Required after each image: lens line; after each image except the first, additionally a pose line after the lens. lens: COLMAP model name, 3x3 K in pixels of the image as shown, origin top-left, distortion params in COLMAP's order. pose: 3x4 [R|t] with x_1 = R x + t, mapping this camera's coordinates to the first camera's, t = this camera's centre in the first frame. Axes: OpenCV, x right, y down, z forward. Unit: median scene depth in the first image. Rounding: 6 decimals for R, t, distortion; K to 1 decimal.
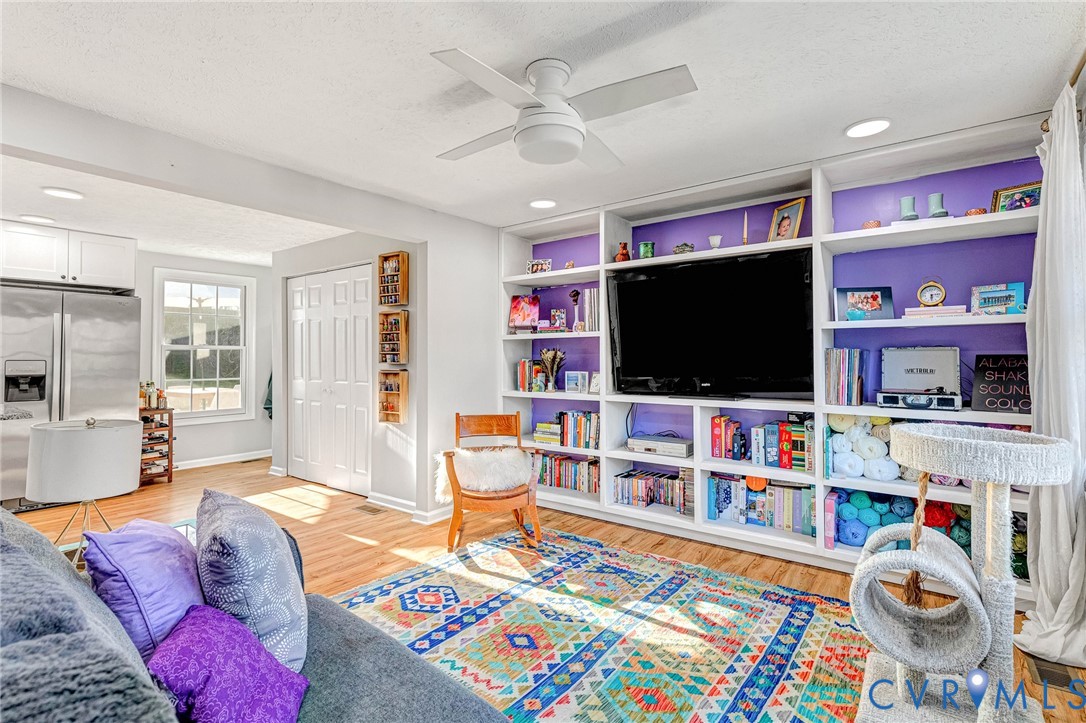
lens RADIAL K [[505.6, 0, 545.6], [0, 505.6, 356.4], [0, 0, 1]] dist [0.009732, -0.001010]
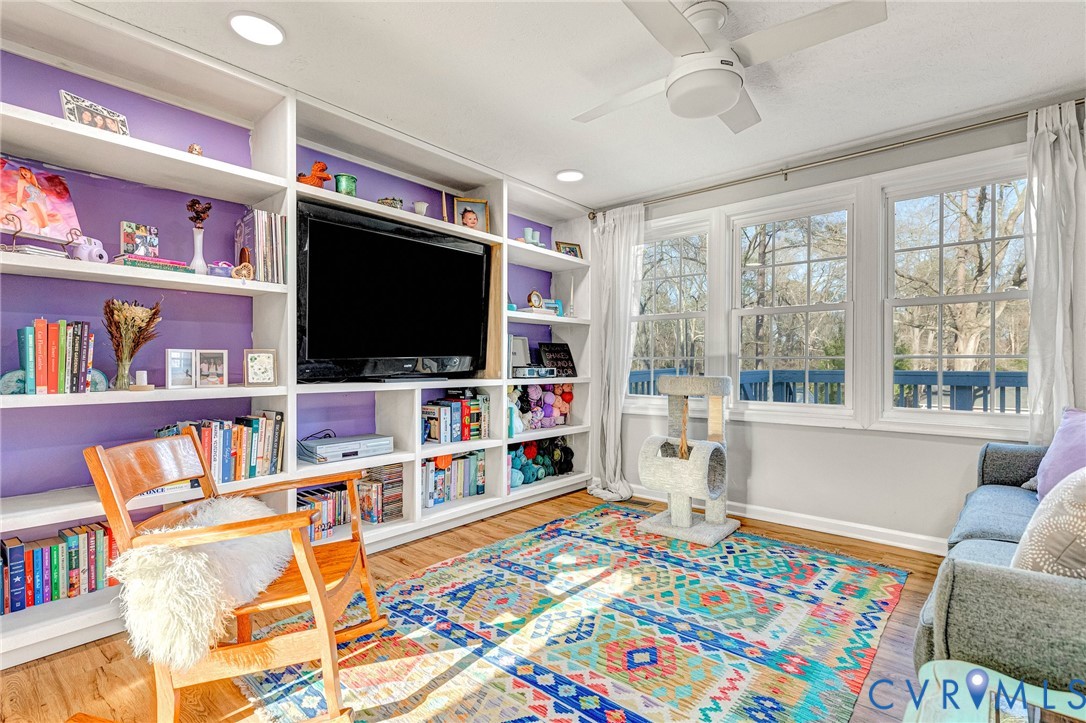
lens RADIAL K [[505.6, 0, 544.0], [0, 505.6, 371.6], [0, 0, 1]] dist [0.009732, -0.001010]
pose [[0.071638, -0.009422, 0.997386, -0.702282], [-0.004923, 0.999940, 0.009800, 0.071227], [-0.997419, -0.005613, 0.071587, 0.881343]]
